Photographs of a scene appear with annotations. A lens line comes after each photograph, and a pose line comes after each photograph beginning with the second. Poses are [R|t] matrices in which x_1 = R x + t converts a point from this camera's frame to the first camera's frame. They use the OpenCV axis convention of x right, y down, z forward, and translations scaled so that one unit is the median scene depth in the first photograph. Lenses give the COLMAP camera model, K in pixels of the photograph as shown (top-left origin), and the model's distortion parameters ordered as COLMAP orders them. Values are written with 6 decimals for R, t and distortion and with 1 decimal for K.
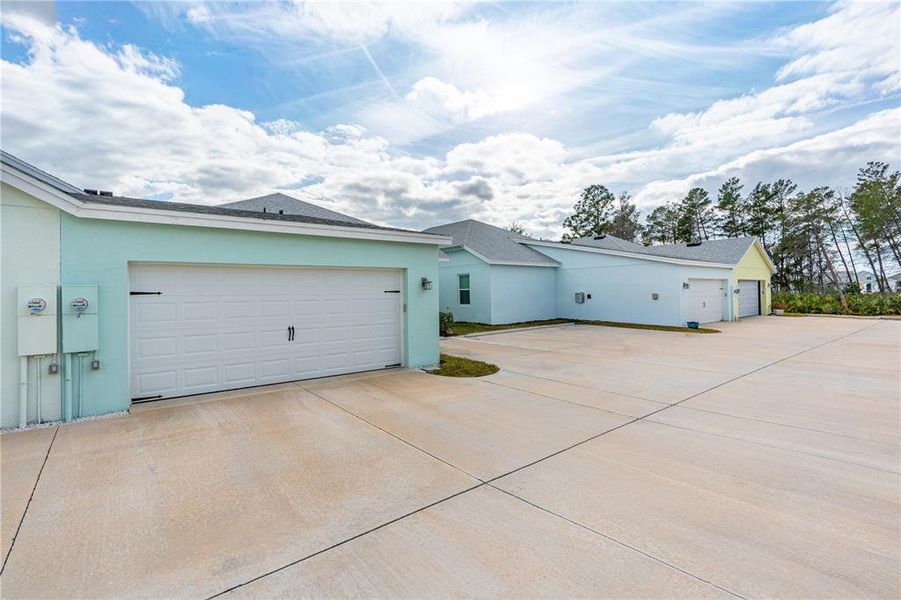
lens RADIAL K [[414.9, 0, 451.1], [0, 414.9, 295.2], [0, 0, 1]] dist [0.002682, 0.000455]
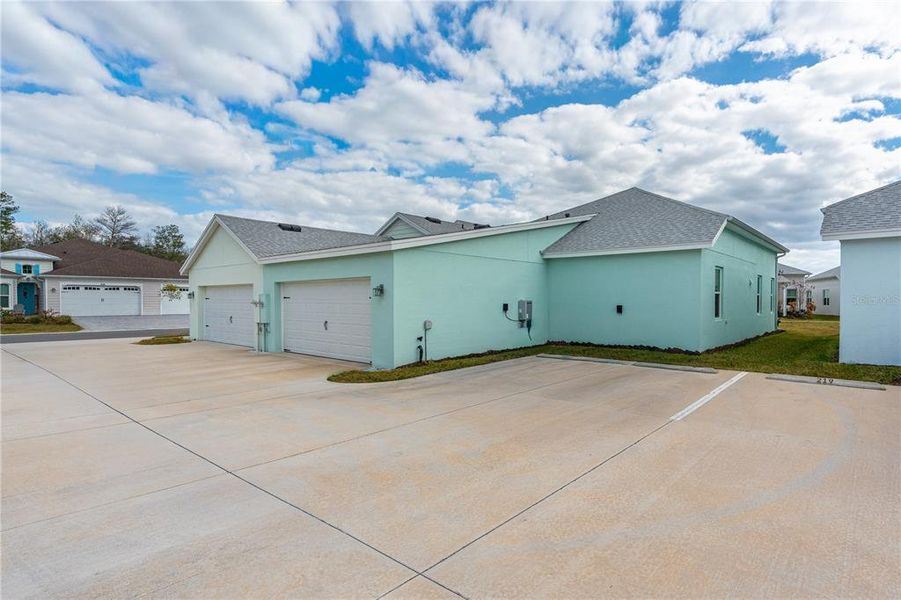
lens RADIAL K [[466.6, 0, 451.0], [0, 466.6, 299.9], [0, 0, 1]] dist [-0.000451, -0.000012]
pose [[0.156352, 0.011067, -0.987639, 1.559609], [-0.002069, 0.999939, 0.010878, -0.021878], [0.987699, 0.000343, 0.156365, 1.364577]]
